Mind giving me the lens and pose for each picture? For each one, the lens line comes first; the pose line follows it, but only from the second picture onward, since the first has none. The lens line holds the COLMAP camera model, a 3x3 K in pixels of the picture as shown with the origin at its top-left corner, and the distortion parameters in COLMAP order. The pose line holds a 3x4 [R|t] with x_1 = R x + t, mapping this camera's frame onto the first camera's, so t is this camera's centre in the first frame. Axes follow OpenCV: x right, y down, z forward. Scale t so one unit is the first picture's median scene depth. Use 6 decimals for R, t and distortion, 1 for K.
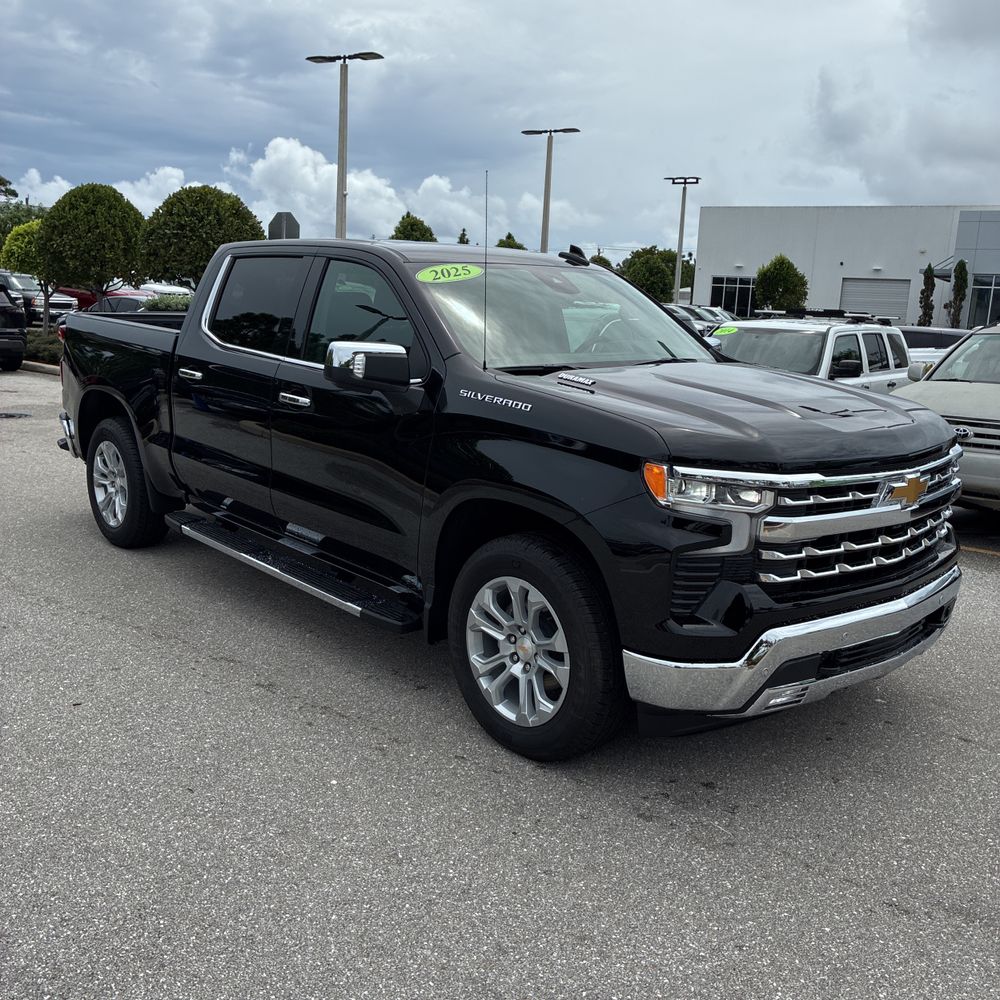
lens RADIAL K [[1010.1, 0, 499.4], [0, 1010.1, 494.9], [0, 0, 1]] dist [0.014117, -0.015104]
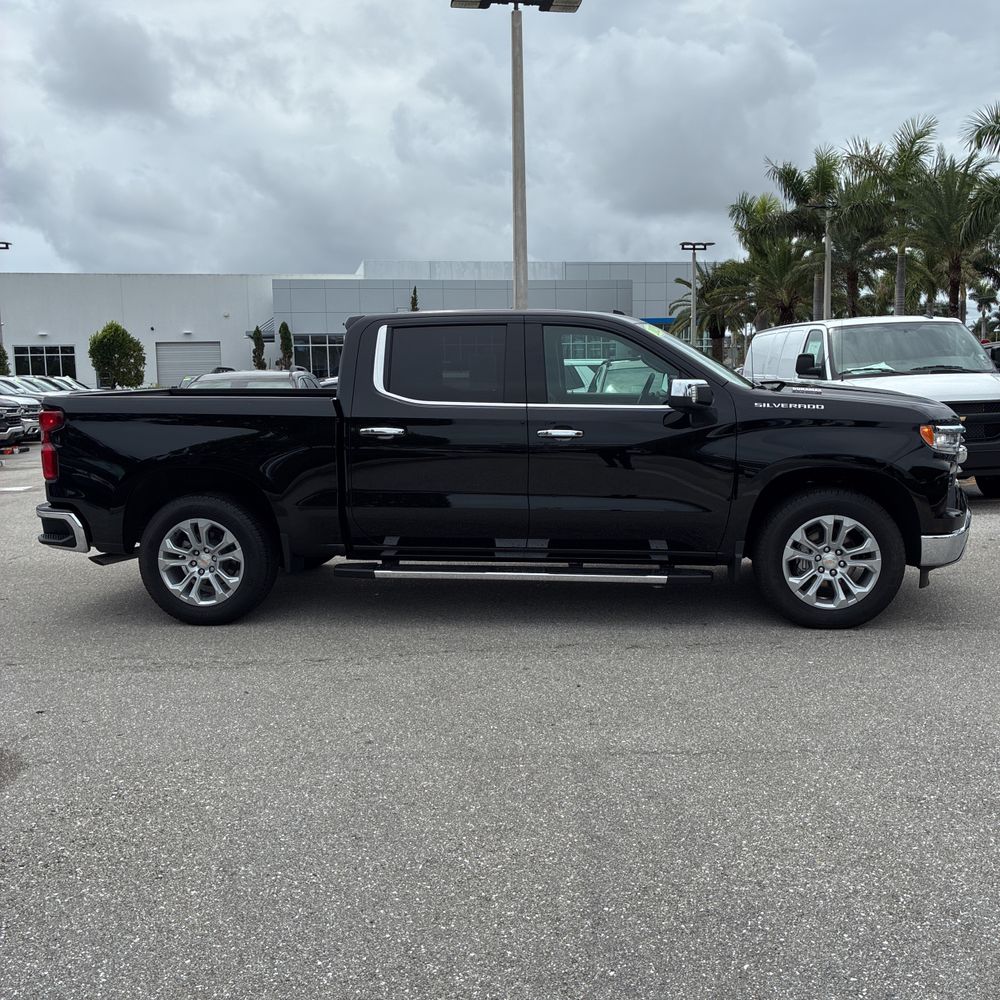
lens RADIAL K [[1040.1, 0, 496.1], [0, 1040.1, 470.0], [0, 0, 1]] dist [0.070474, -0.172818]
pose [[0.750871, -0.119375, 0.649571, -1.309939], [0.177618, 0.983794, -0.024519, -0.036120], [-0.636117, 0.133786, 0.759905, 0.071649]]
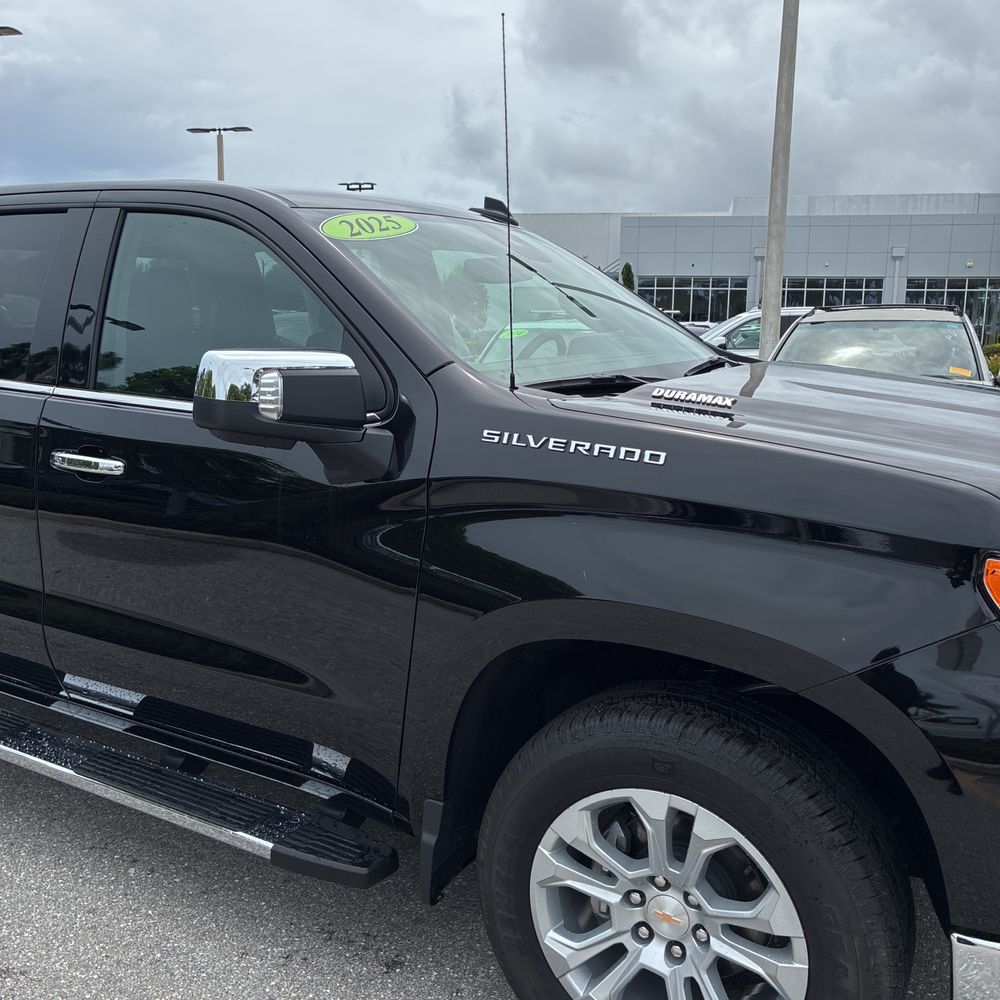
lens RADIAL K [[1019.1, 0, 481.5], [0, 1019.1, 484.6], [0, 0, 1]] dist [-0.002567, 0.025805]
pose [[0.952177, -0.081660, 0.294433, -0.190283], [0.088442, 0.996033, -0.009767, -0.068754], [-0.292467, 0.035340, 0.955622, 0.481999]]
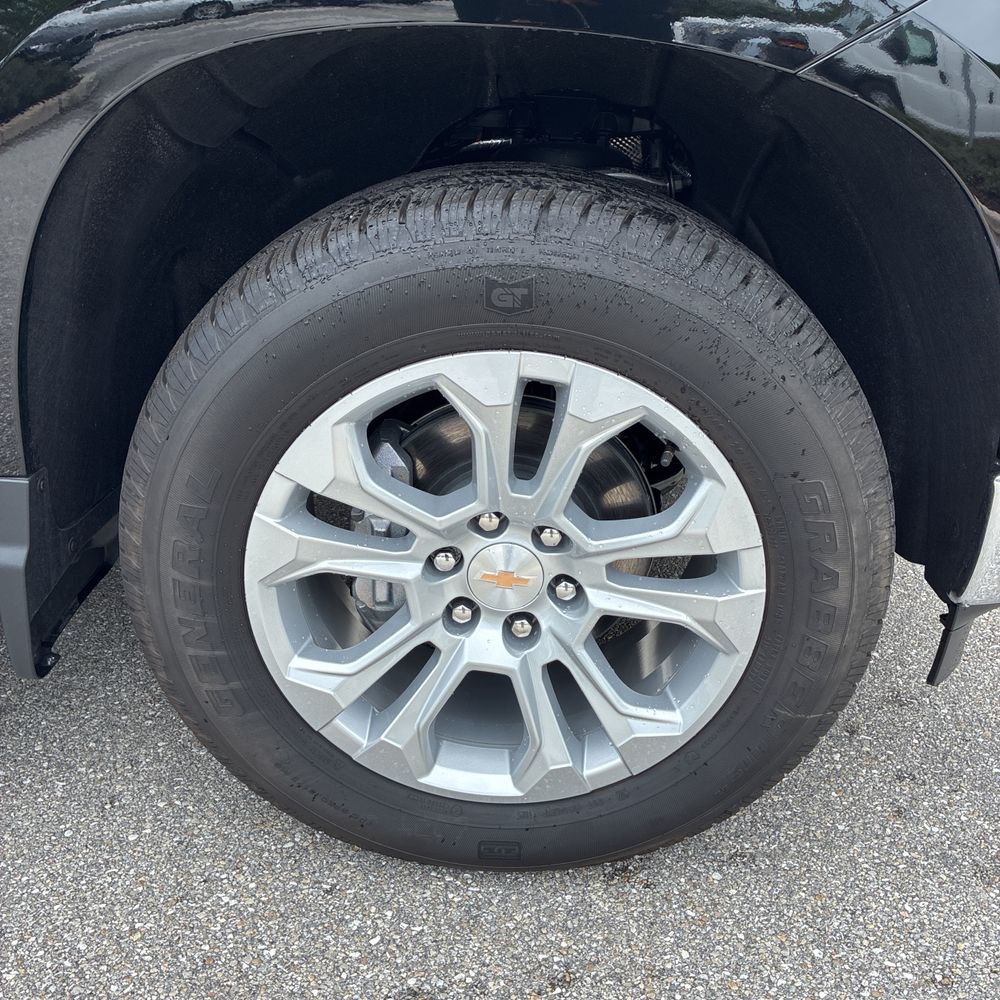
lens RADIAL K [[1025.0, 0, 500.8], [0, 1025.0, 482.5], [0, 0, 1]] dist [0.019796, -0.007391]
pose [[0.687173, -0.330819, 0.646802, -0.151397], [0.152427, 0.936142, 0.316866, 0.028223], [-0.710324, -0.119152, 0.693717, 0.741920]]
